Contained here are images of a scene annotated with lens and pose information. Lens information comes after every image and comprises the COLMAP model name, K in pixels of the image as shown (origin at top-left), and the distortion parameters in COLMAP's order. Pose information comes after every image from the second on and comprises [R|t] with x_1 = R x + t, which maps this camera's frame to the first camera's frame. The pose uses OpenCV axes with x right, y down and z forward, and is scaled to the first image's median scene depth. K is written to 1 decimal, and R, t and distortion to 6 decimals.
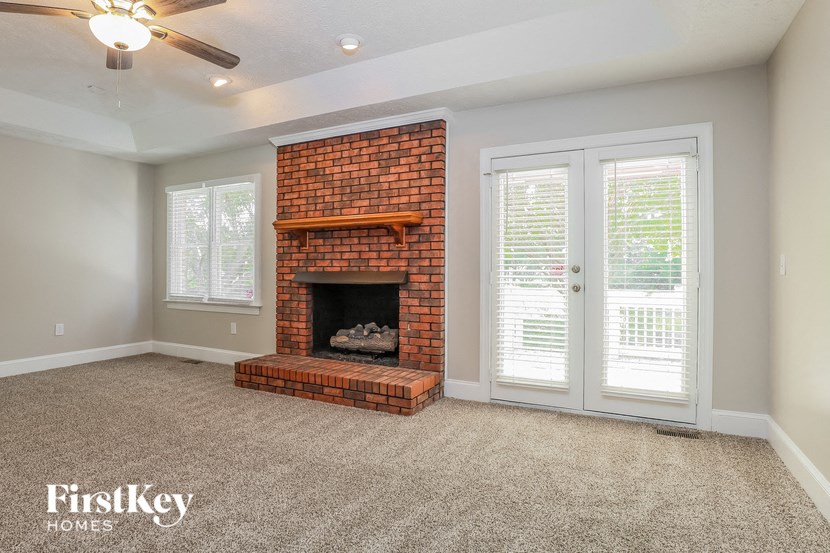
lens RADIAL K [[431.3, 0, 430.4], [0, 431.3, 265.3], [0, 0, 1]] dist [-0.055201, 0.000433]
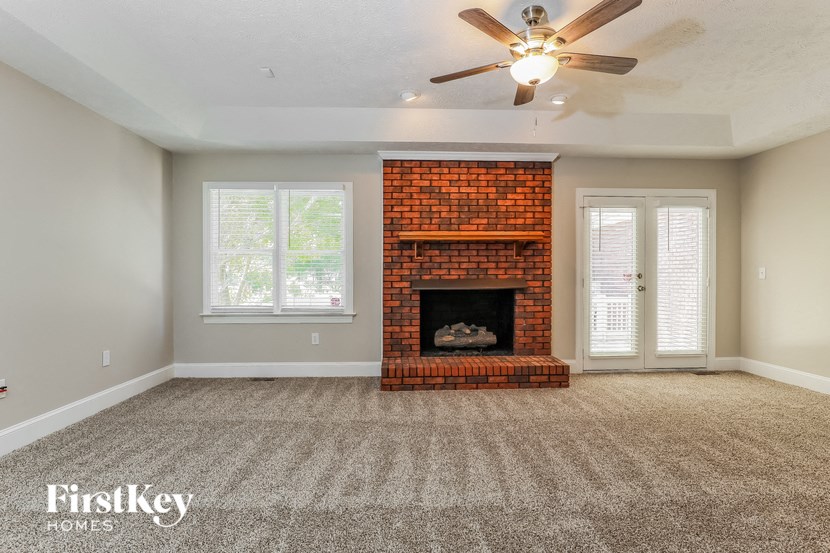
lens RADIAL K [[431.3, 0, 430.4], [0, 431.3, 265.3], [0, 0, 1]] dist [-0.055201, 0.000433]
pose [[0.881456, 0.000789, 0.472266, -0.845291], [-0.001210, 0.999999, 0.000587, -0.023742], [-0.472265, -0.001088, 0.881456, 0.021317]]
